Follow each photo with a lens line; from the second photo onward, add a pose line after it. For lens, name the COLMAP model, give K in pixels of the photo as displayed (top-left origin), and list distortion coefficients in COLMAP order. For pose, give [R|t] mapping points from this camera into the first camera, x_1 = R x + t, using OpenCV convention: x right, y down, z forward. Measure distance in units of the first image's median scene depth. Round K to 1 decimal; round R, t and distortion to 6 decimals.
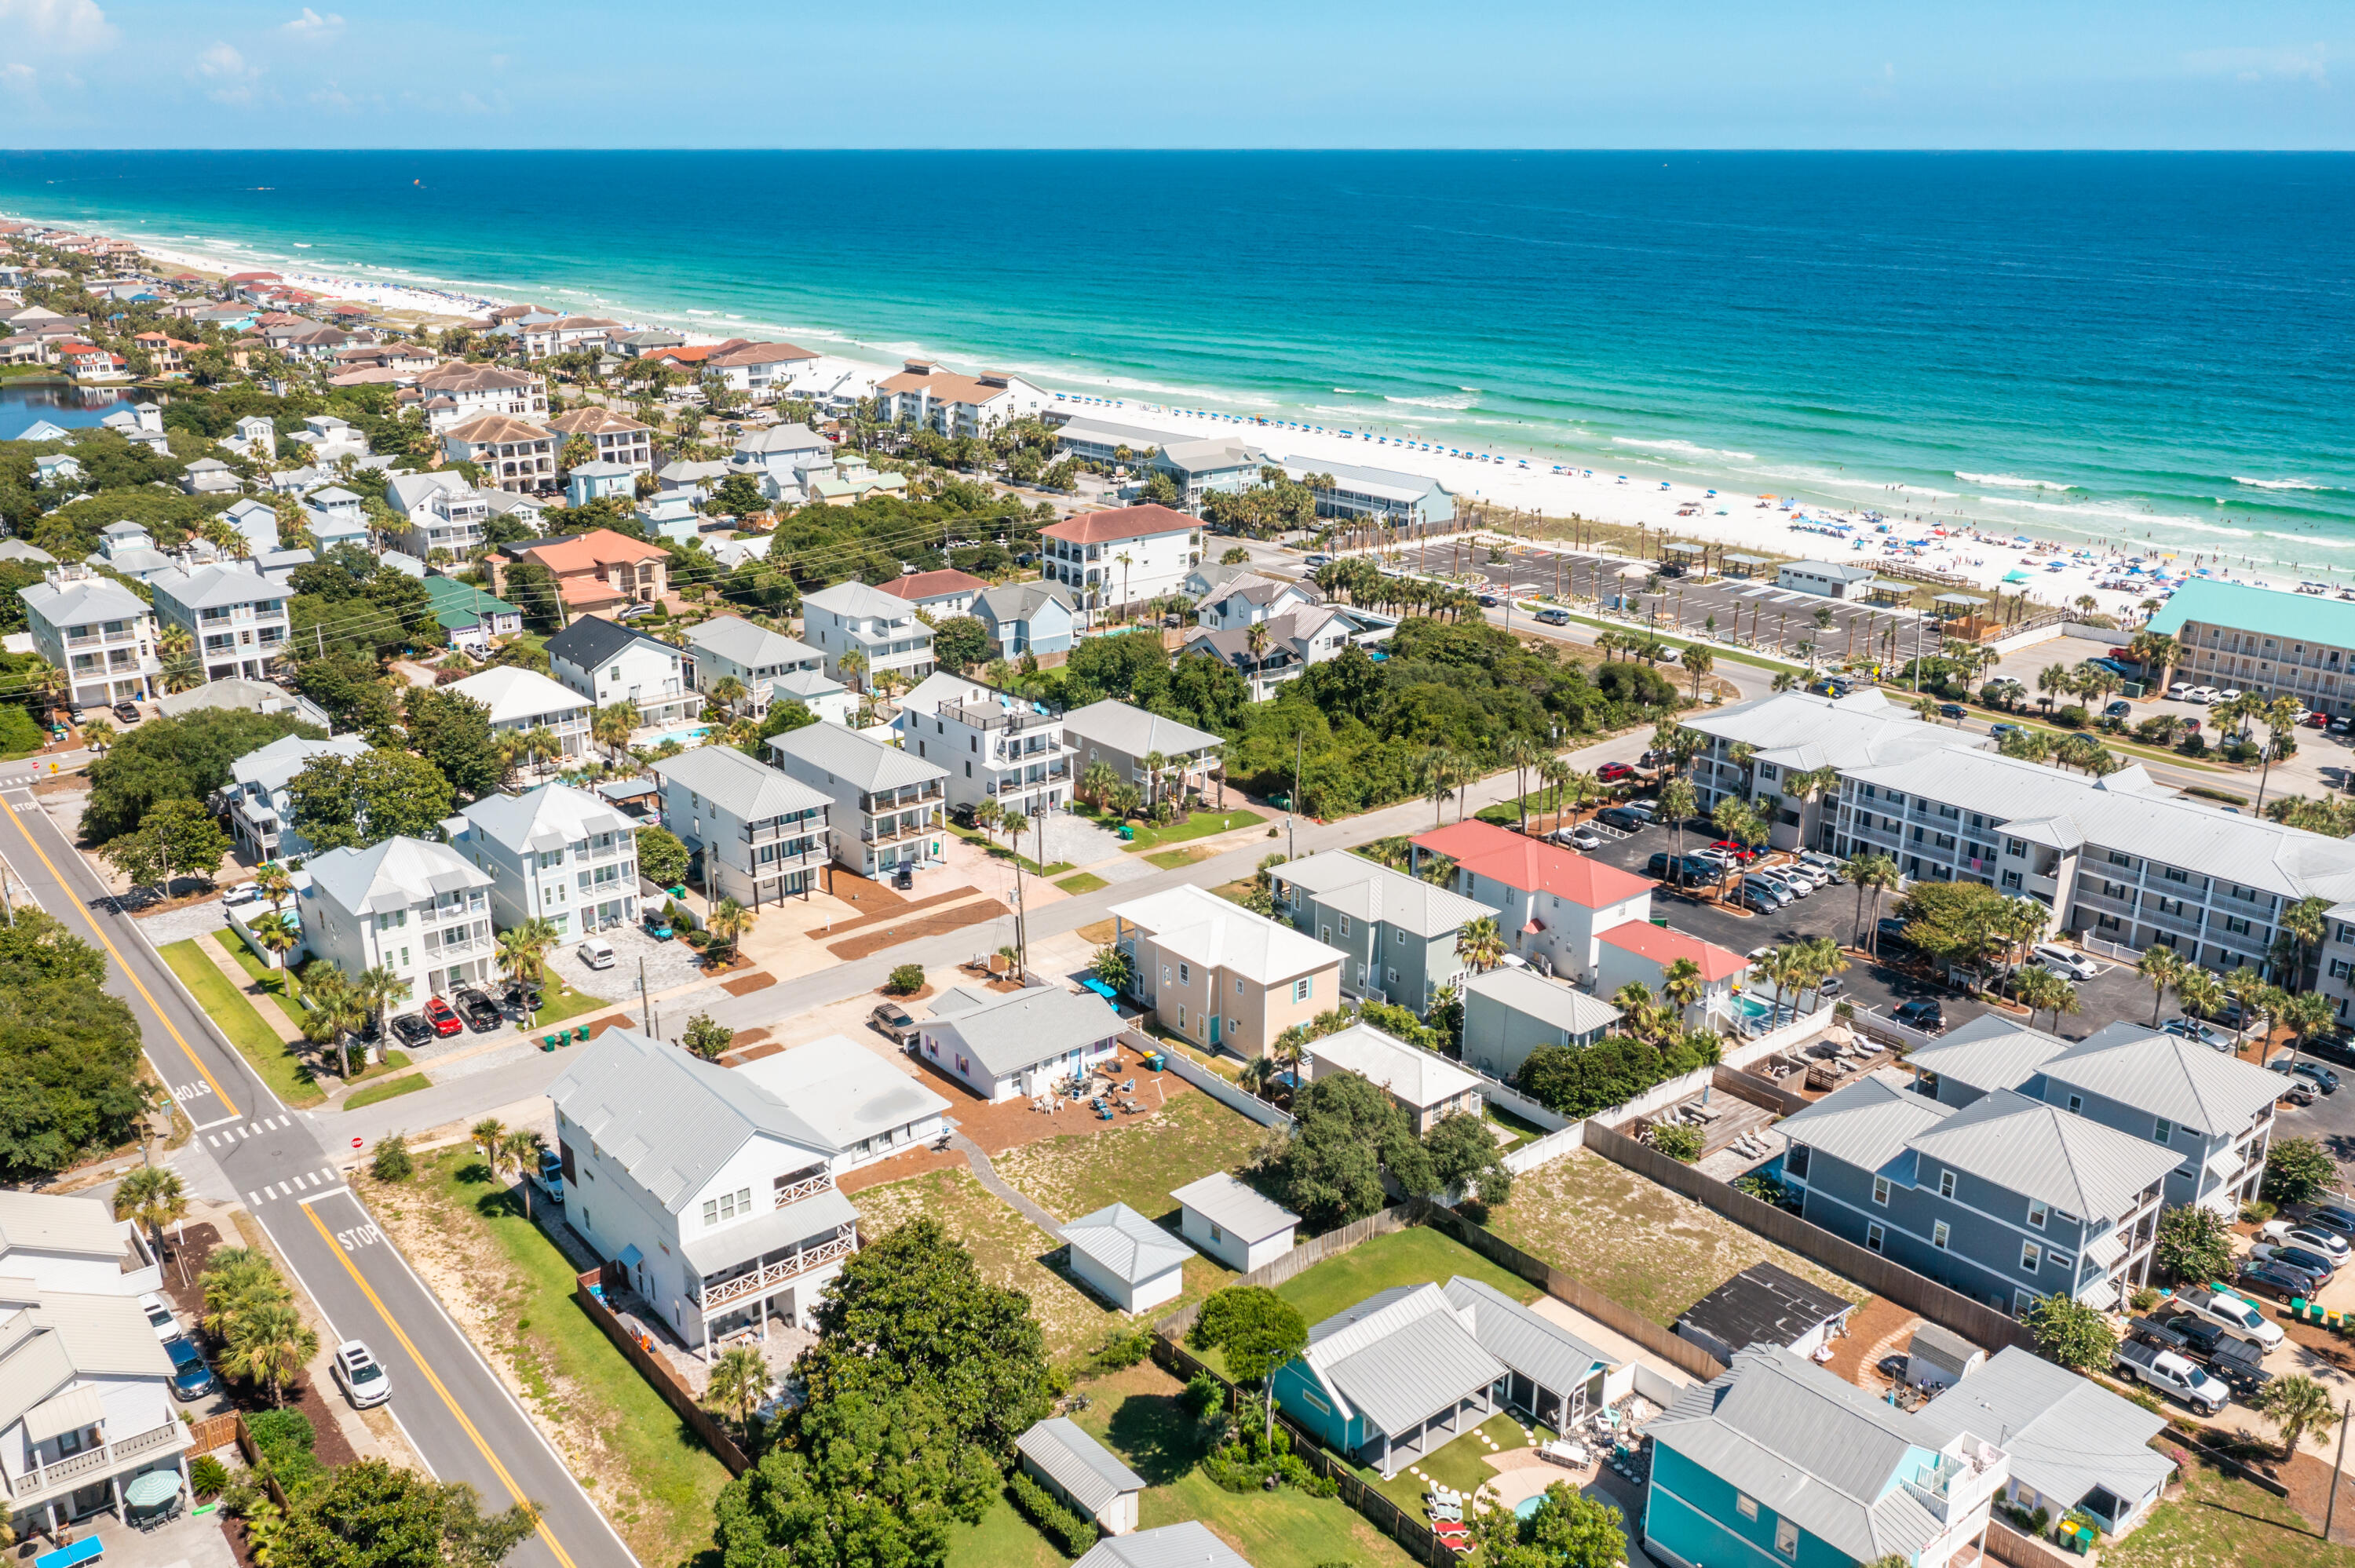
lens RADIAL K [[1926.1, 0, 1179.8], [0, 1926.1, 781.4], [0, 0, 1]] dist [-0.007304, 0.006925]
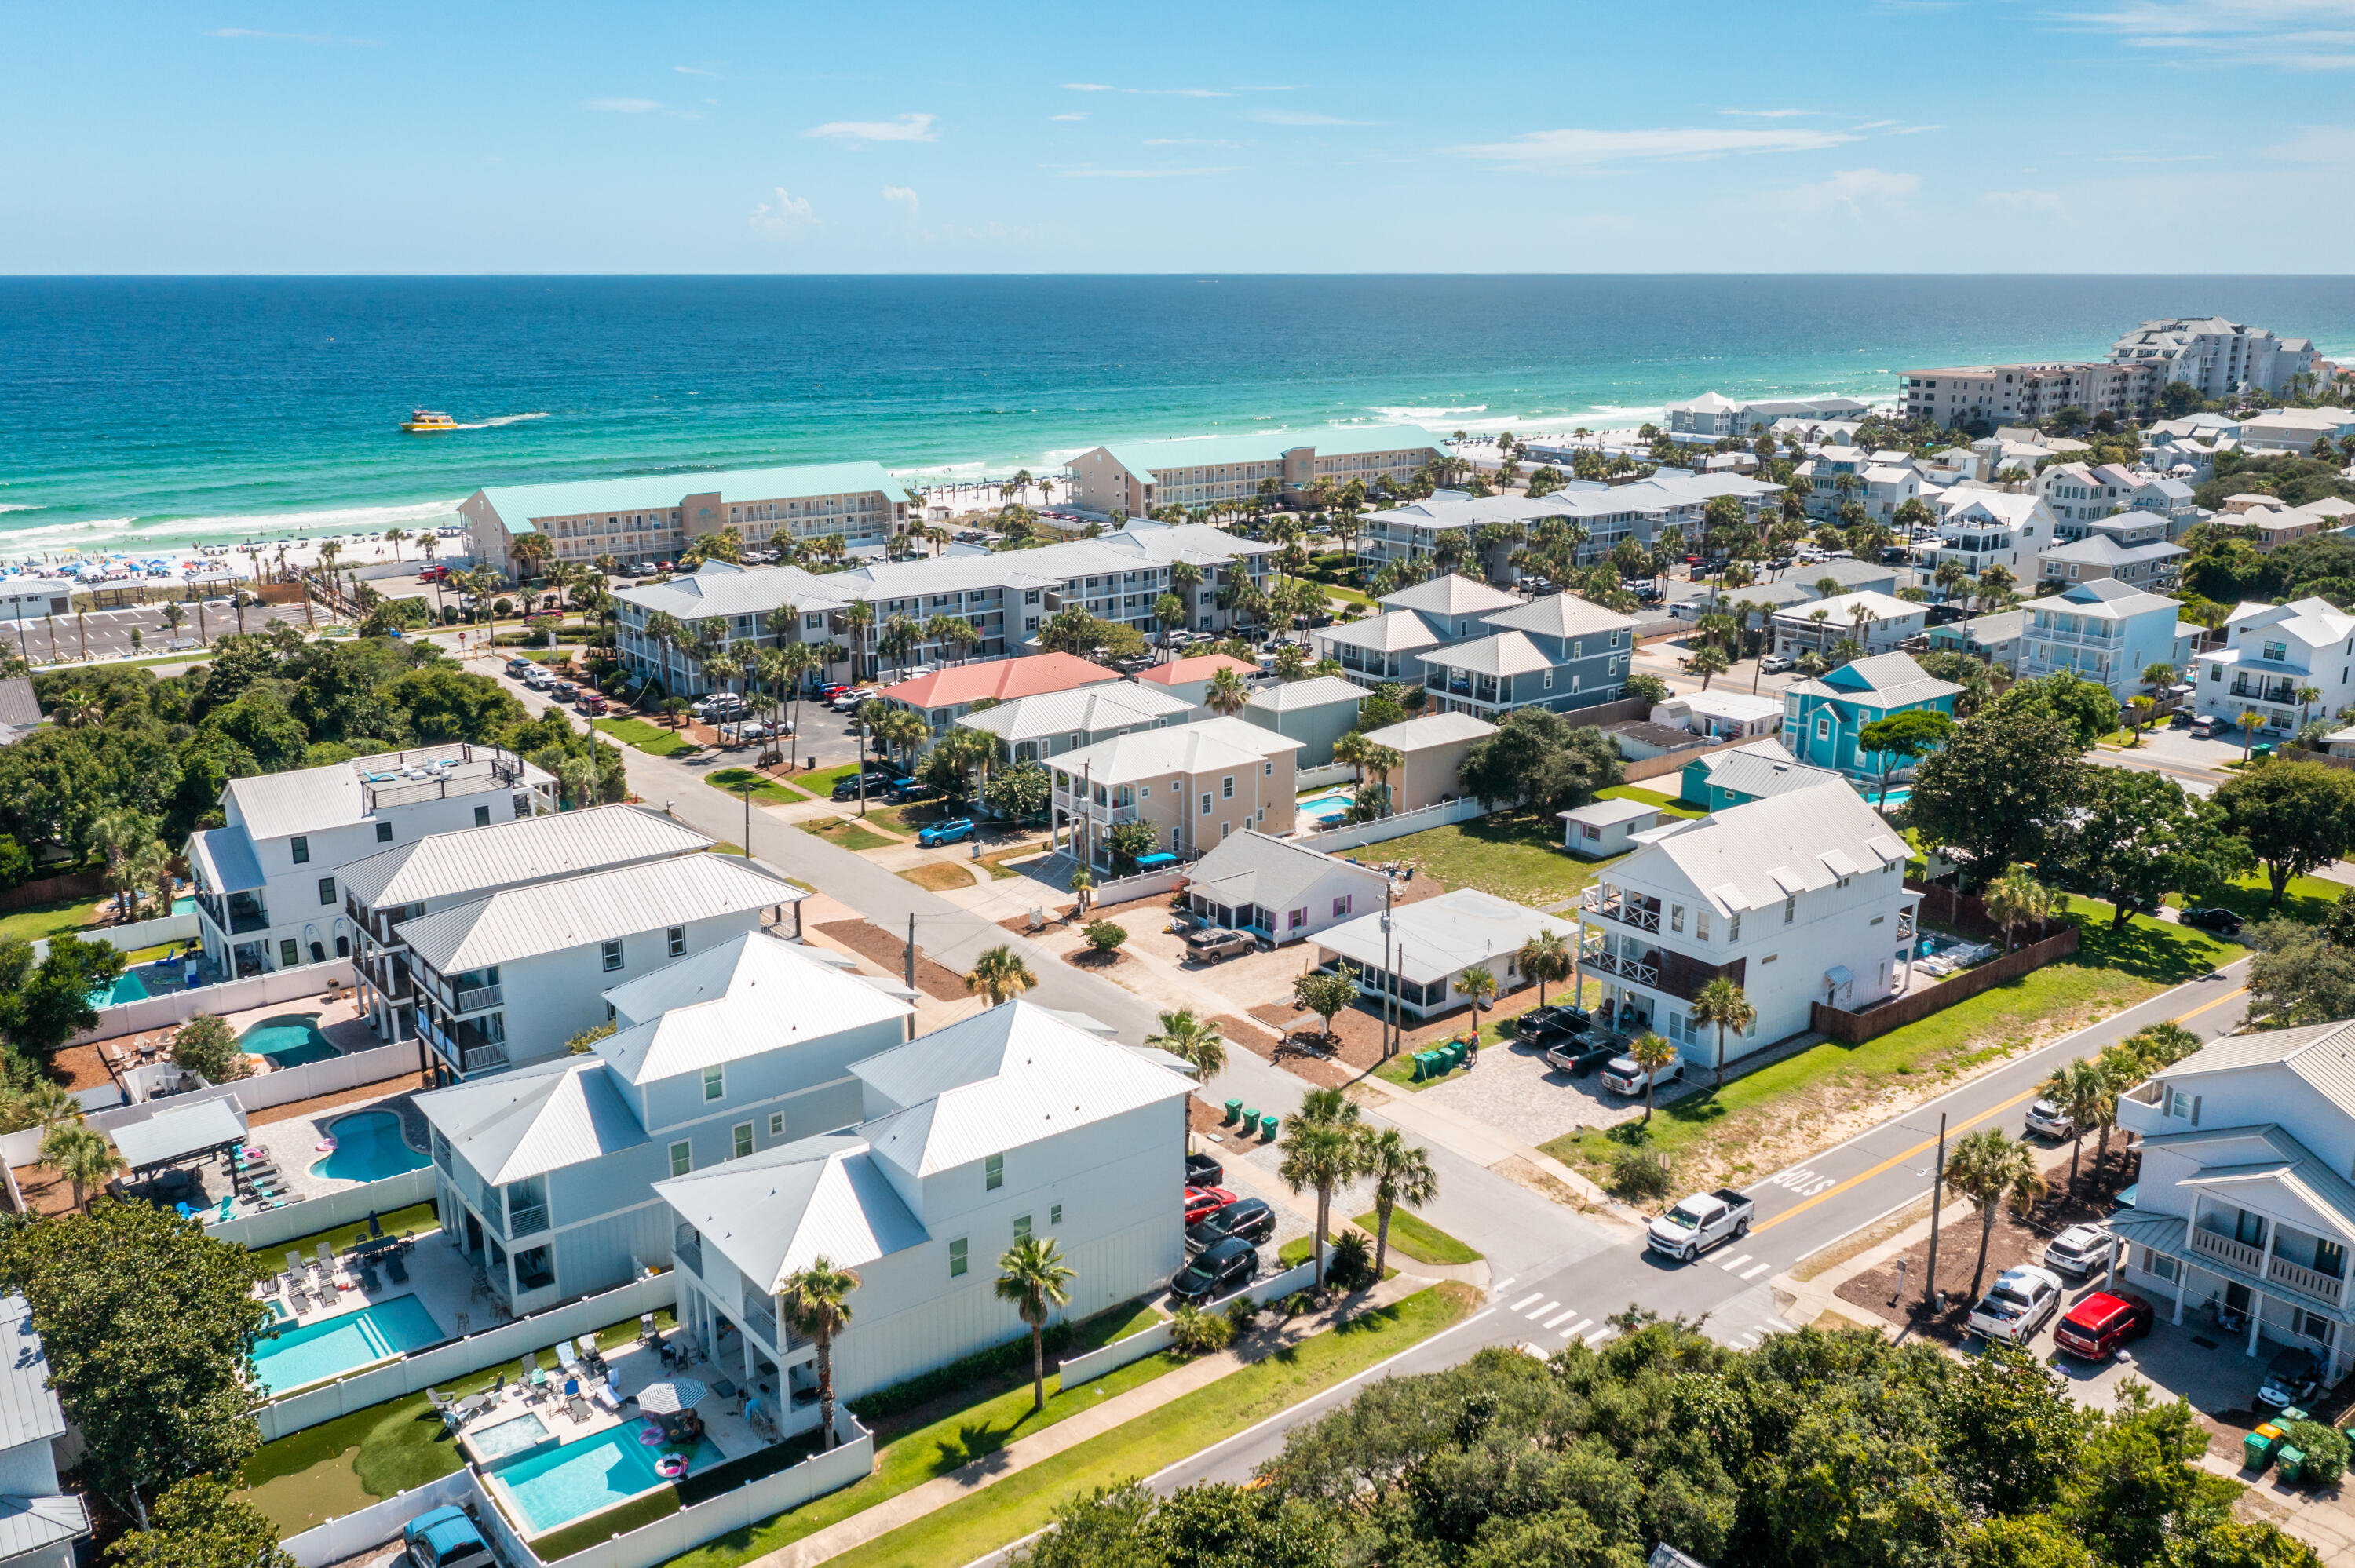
lens RADIAL K [[1887.3, 0, 1178.3], [0, 1887.3, 774.0], [0, 0, 1]] dist [-0.005847, 0.002437]
pose [[0.025535, -0.259019, 0.965535, -0.714388], [0.315376, 0.918613, 0.238091, -0.111122], [-0.948623, 0.298427, 0.105145, 0.704621]]
